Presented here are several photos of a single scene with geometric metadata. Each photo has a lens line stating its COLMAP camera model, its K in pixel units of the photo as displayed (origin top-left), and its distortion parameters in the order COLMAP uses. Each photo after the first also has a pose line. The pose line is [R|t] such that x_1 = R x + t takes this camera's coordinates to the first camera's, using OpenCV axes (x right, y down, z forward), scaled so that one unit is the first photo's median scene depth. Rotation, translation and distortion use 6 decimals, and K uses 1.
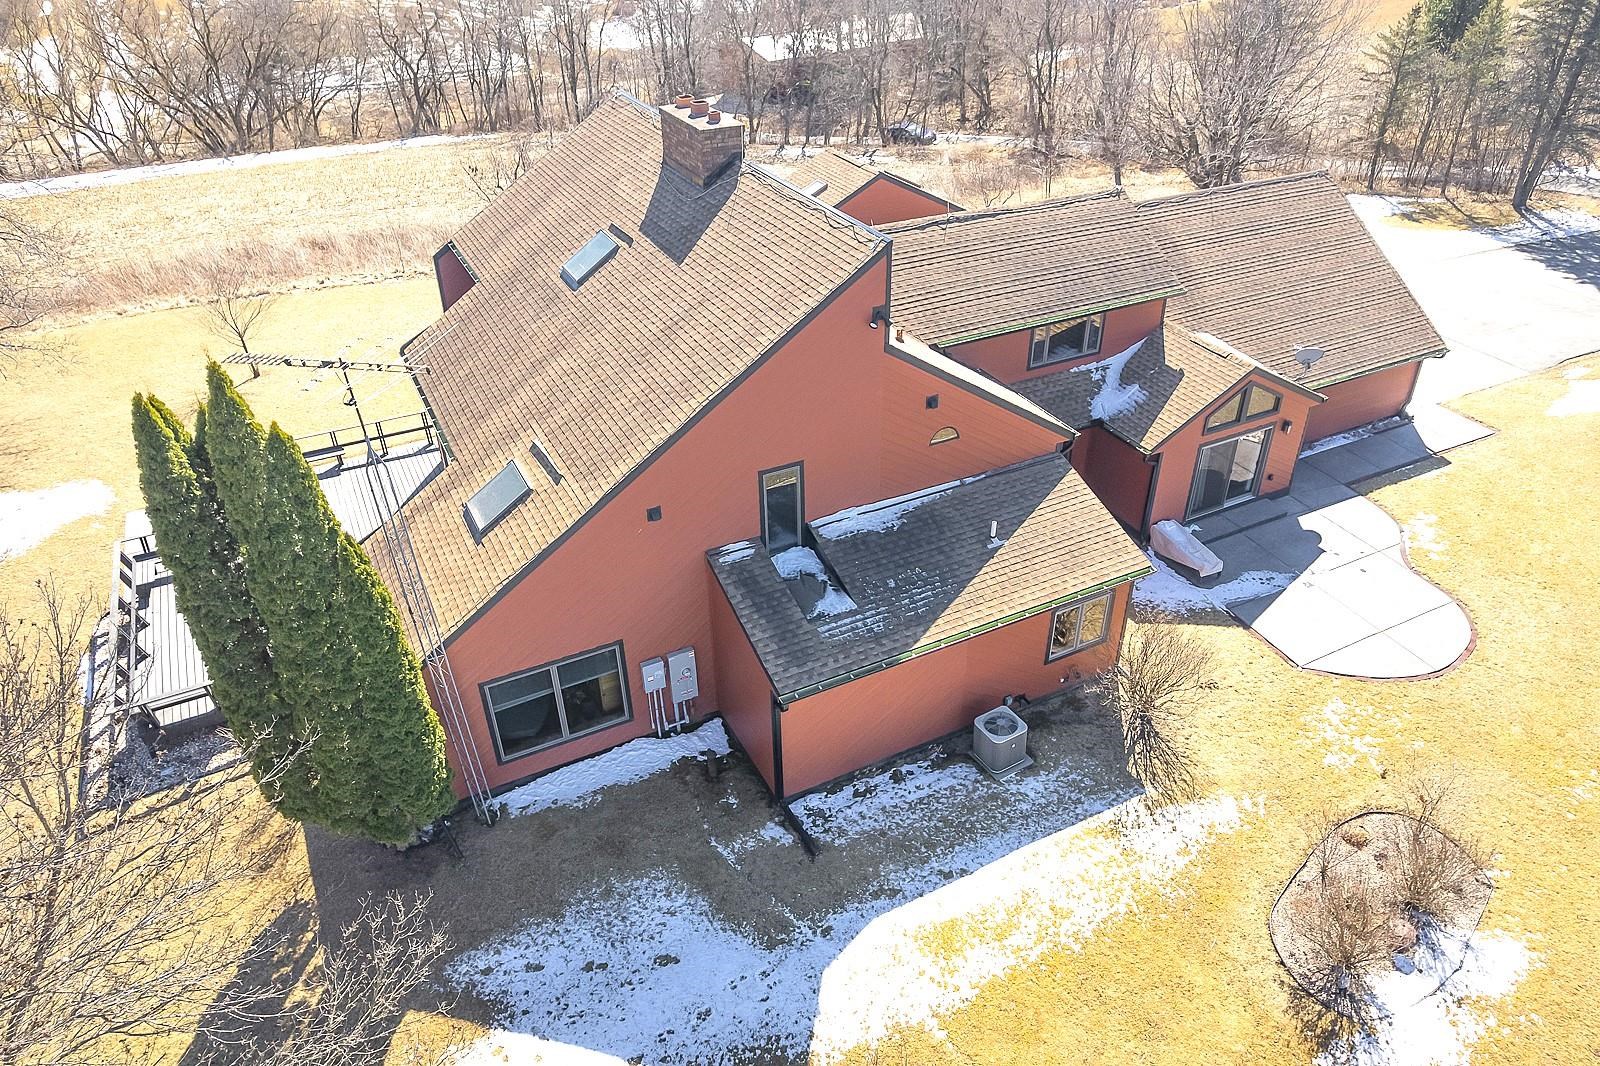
lens RADIAL K [[1031.4, 0, 800.0], [0, 1031.4, 533.0], [0, 0, 1]] dist [-0.009933, -0.001627]
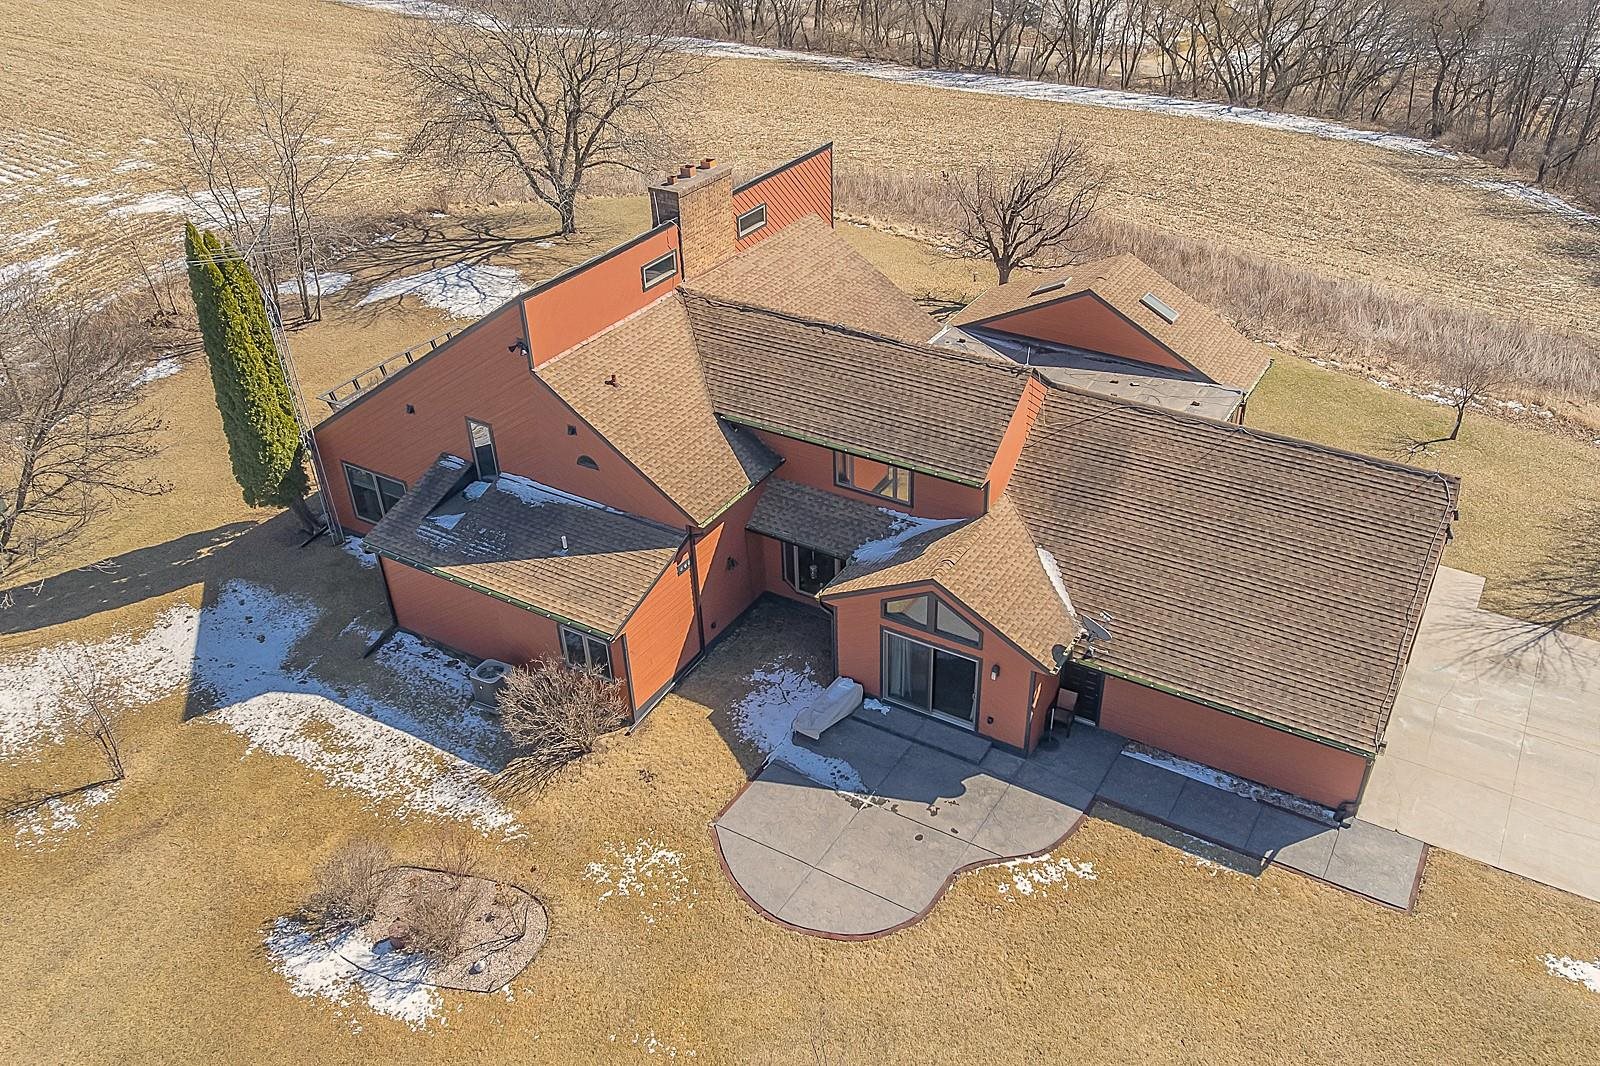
lens RADIAL K [[1099.3, 0, 800.0], [0, 1099.3, 533.0], [0, 0, 1]] dist [-0.004980, -0.001994]
pose [[0.575979, 0.469018, -0.669530, 1.230018], [-0.464568, 0.861721, 0.203995, -0.414862], [0.672625, 0.193545, 0.714224, 0.236215]]
